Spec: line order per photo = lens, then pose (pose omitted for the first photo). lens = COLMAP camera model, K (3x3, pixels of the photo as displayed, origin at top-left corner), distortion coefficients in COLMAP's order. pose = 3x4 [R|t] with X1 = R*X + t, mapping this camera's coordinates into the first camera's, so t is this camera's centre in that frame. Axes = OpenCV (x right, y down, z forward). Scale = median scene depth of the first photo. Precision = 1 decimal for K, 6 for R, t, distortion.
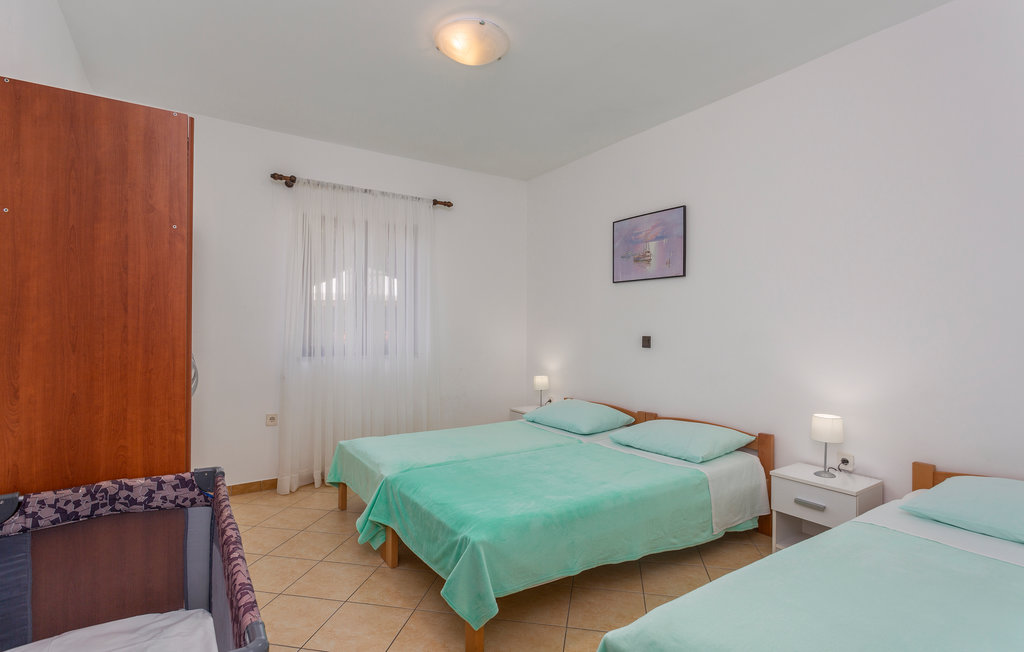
lens RADIAL K [[482.0, 0, 510.4], [0, 482.0, 326.2], [0, 0, 1]] dist [0.002457, 0.001076]
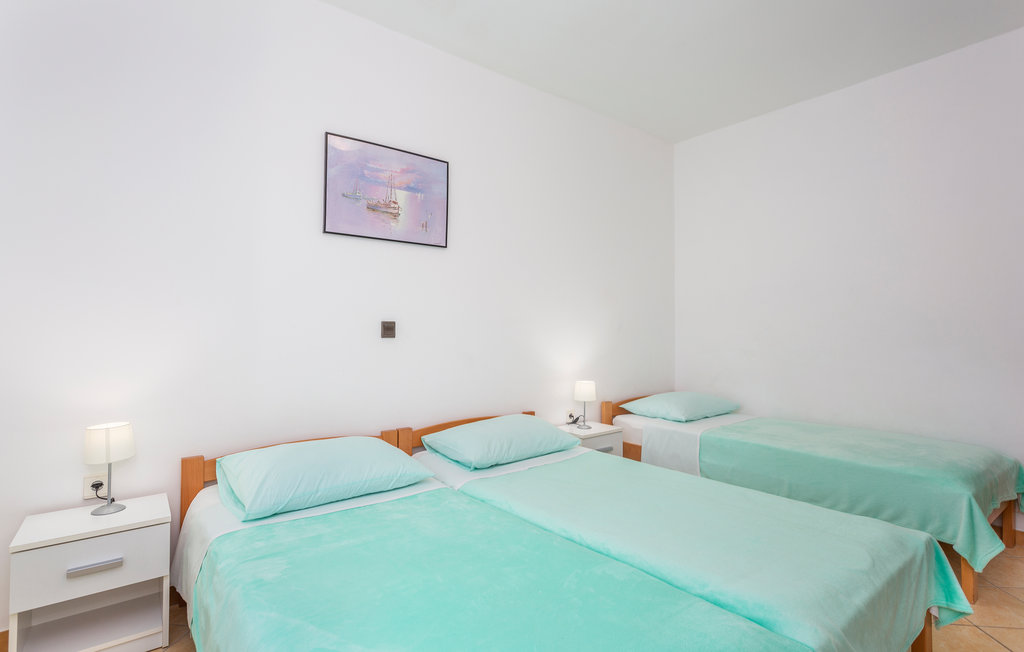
lens RADIAL K [[482.0, 0, 511.3], [0, 482.0, 320.9], [0, 0, 1]] dist [0.002457, 0.001076]
pose [[-0.076171, 0.011716, 0.997026, -0.431026], [0.003858, 0.999927, -0.011456, 0.028935], [-0.997087, 0.002974, -0.076210, 0.881481]]
